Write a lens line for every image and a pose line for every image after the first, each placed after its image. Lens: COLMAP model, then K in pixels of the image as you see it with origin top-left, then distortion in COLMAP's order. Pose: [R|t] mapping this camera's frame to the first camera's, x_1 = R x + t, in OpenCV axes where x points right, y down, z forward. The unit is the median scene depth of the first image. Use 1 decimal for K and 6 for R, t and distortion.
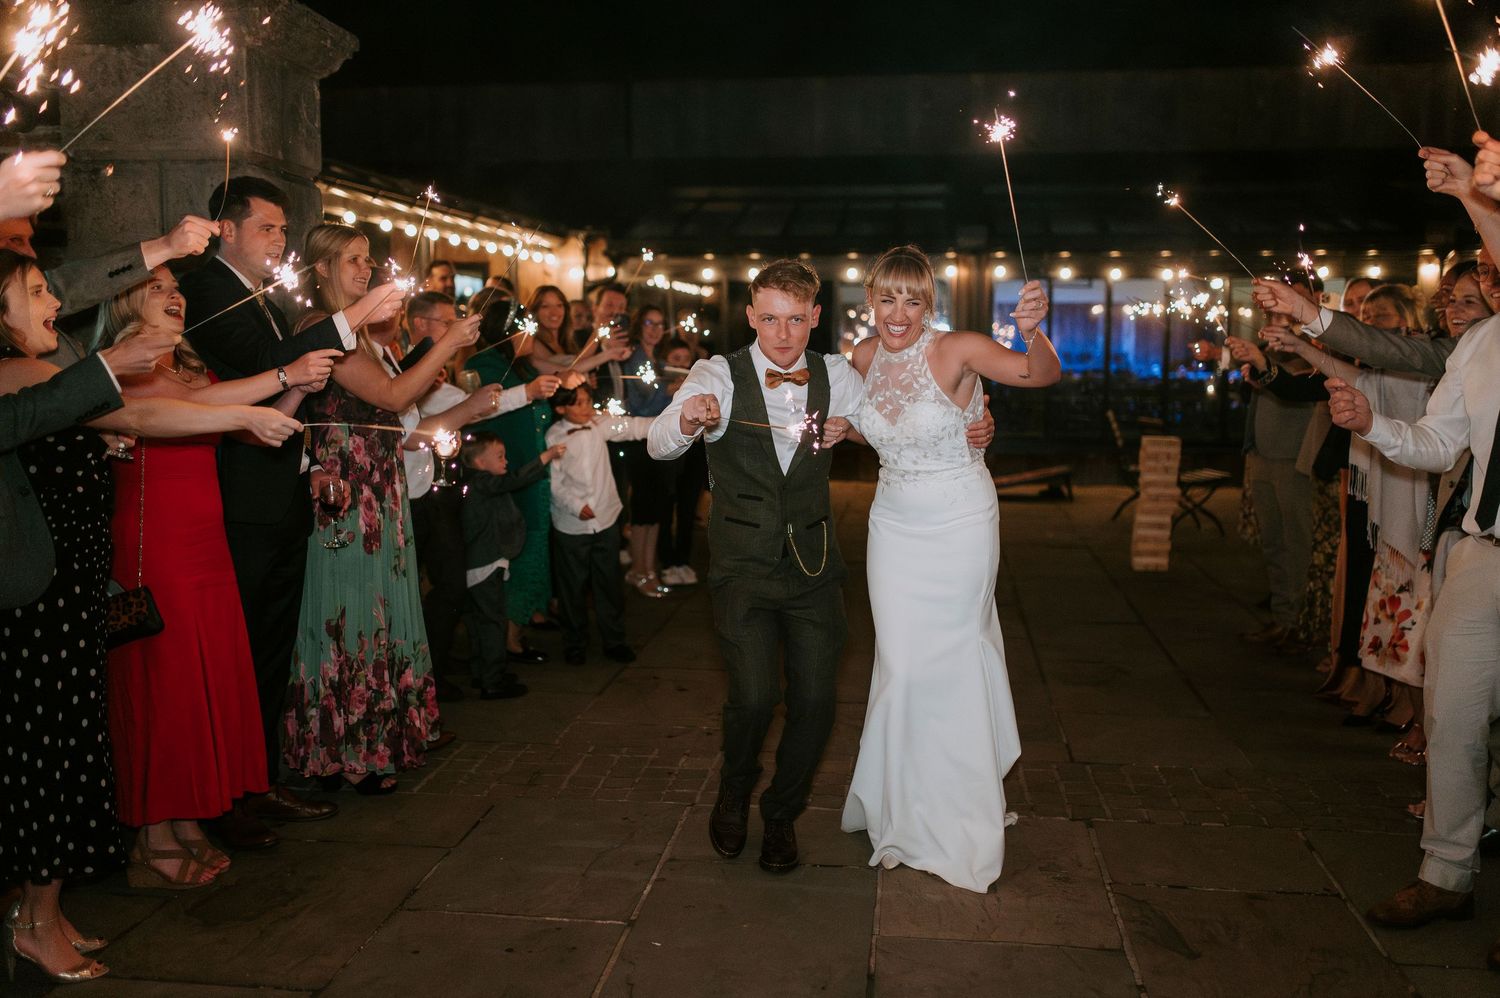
lens RADIAL K [[1508.7, 0, 750.0], [0, 1508.7, 499.0], [0, 0, 1]] dist [0.009826, 0.004096]
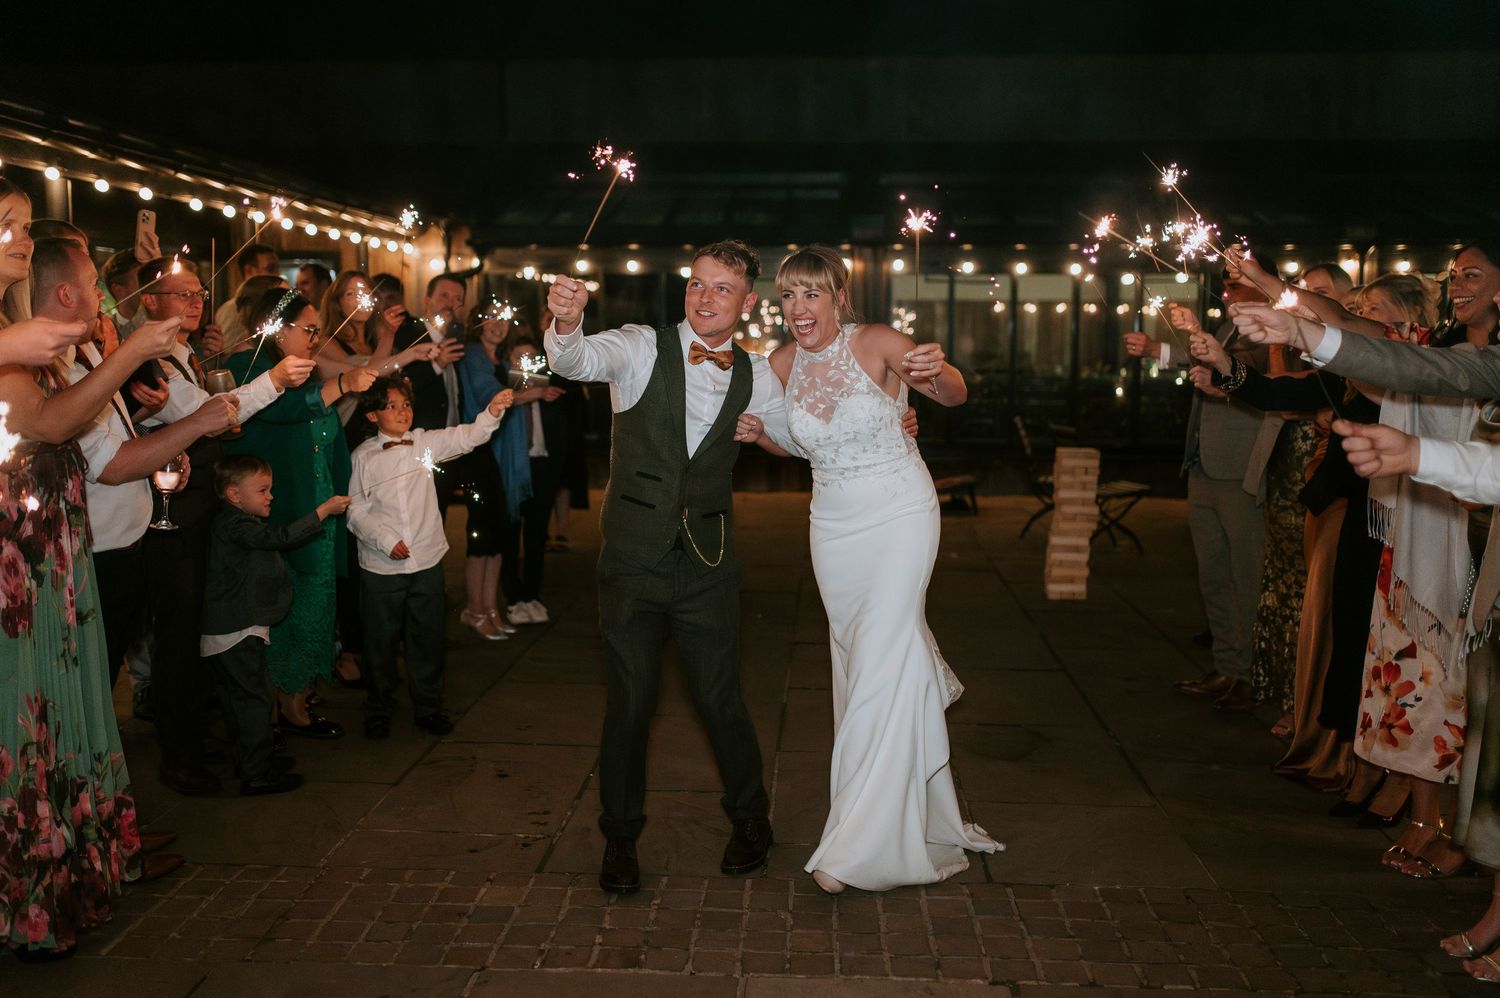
lens RADIAL K [[1503.7, 0, 750.0], [0, 1503.7, 499.0], [0, 0, 1]] dist [-0.010415, 0.003994]
pose [[0.997928, -0.004460, 0.064186, 0.023261], [0.004368, 0.999989, 0.001582, -0.013681], [-0.064192, -0.001299, 0.997937, 0.131503]]
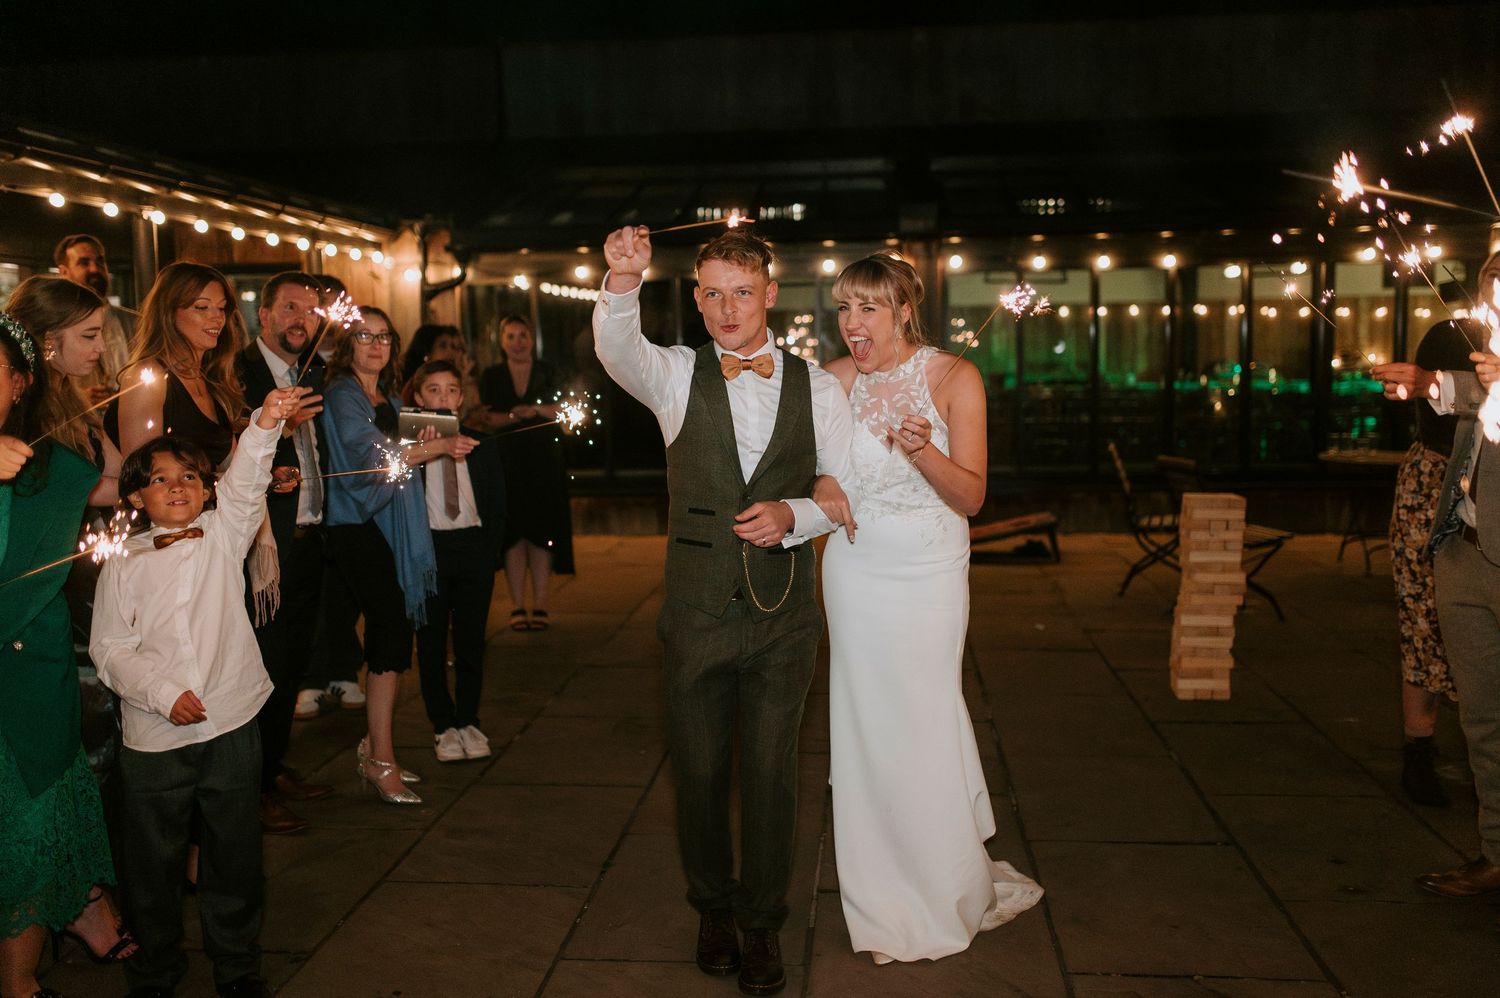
lens RADIAL K [[1503.7, 0, 750.0], [0, 1503.7, 499.0], [0, 0, 1]] dist [-0.010415, 0.003994]
pose [[0.999255, -0.023964, 0.030242, 0.052059], [0.024197, 0.999680, -0.007366, -0.039279], [-0.030056, 0.008093, 0.999515, 0.357398]]
